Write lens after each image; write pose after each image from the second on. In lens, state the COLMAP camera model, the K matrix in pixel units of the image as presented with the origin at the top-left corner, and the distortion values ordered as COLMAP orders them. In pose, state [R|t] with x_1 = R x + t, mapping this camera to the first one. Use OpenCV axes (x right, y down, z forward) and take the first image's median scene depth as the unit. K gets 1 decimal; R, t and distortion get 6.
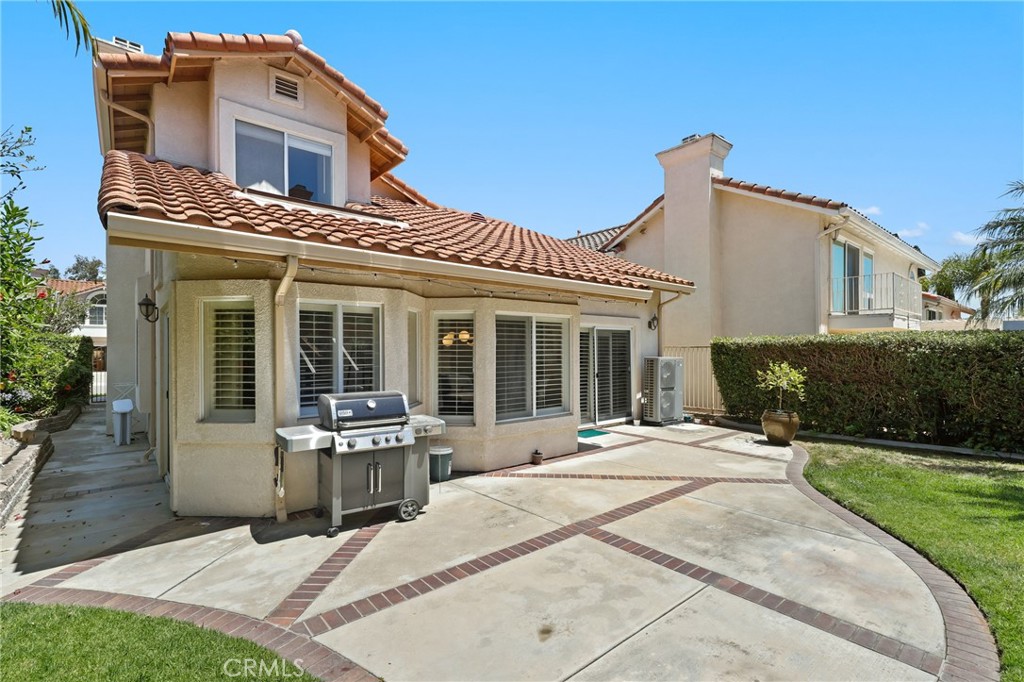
lens RADIAL K [[463.7, 0, 511.7], [0, 463.7, 350.8], [0, 0, 1]] dist [0.013786, -0.000012]
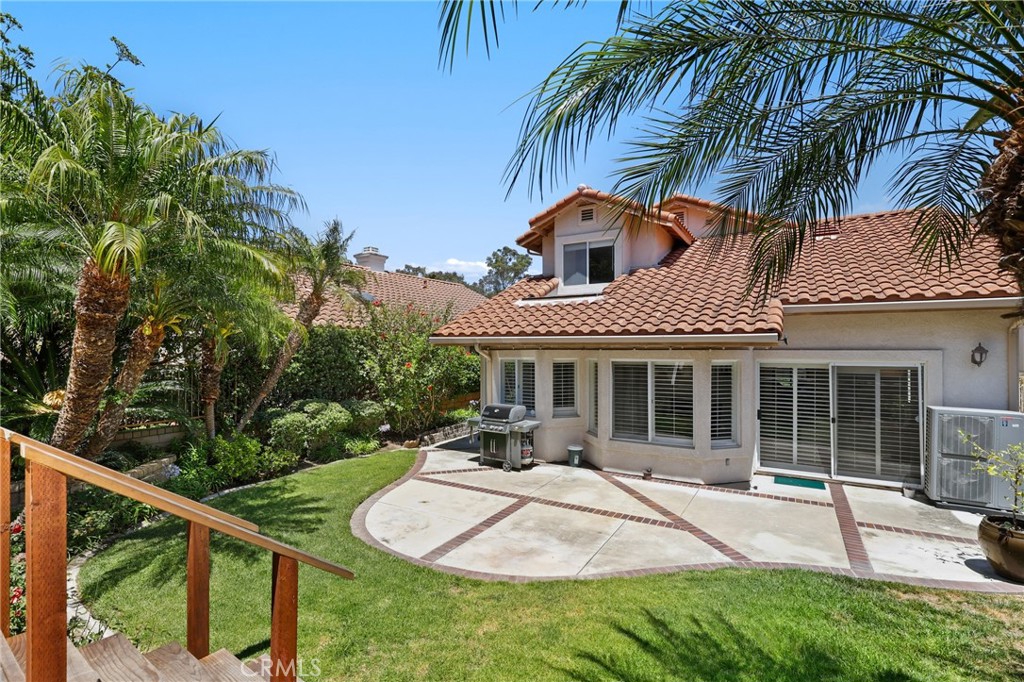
lens RADIAL K [[459.0, 0, 516.7], [0, 459.0, 346.8], [0, 0, 1]] dist [-0.000754, -0.000067]
pose [[0.344944, 0.004642, -0.938612, 1.551407], [-0.000450, 0.999988, 0.004780, -0.170290], [0.938623, -0.001226, 0.344942, 0.337638]]
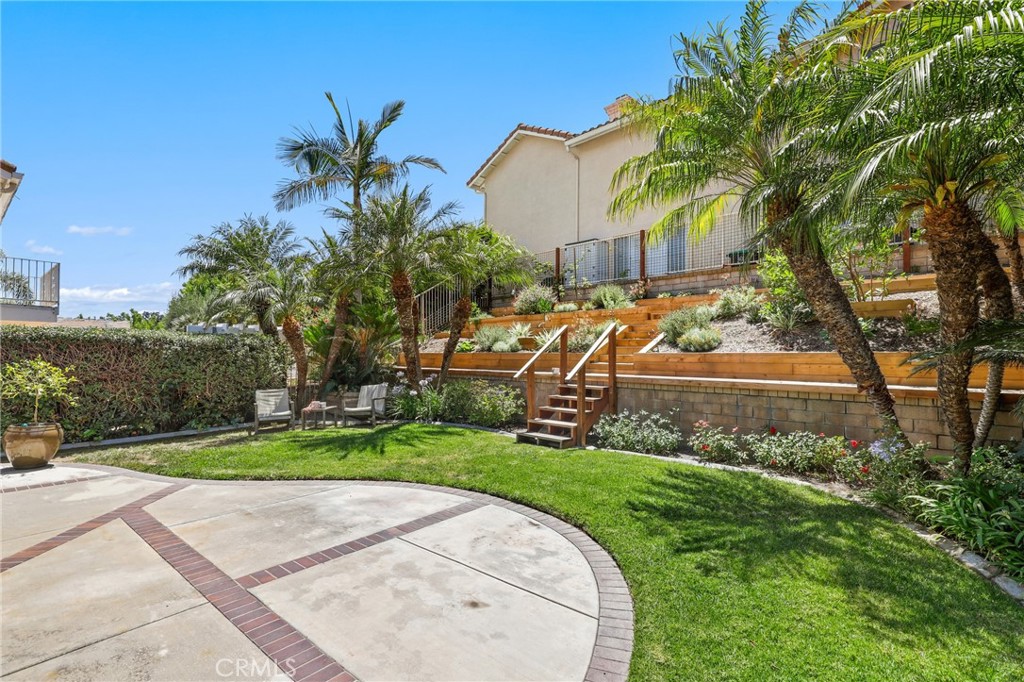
lens RADIAL K [[475.3, 0, 512.8], [0, 475.3, 357.9], [0, 0, 1]] dist [0.002051, 0.000285]
pose [[-0.182438, -0.003265, 0.983212, -0.570868], [-0.007078, 0.999973, 0.002007, 0.023494], [-0.983192, -0.006593, -0.182456, 0.636237]]
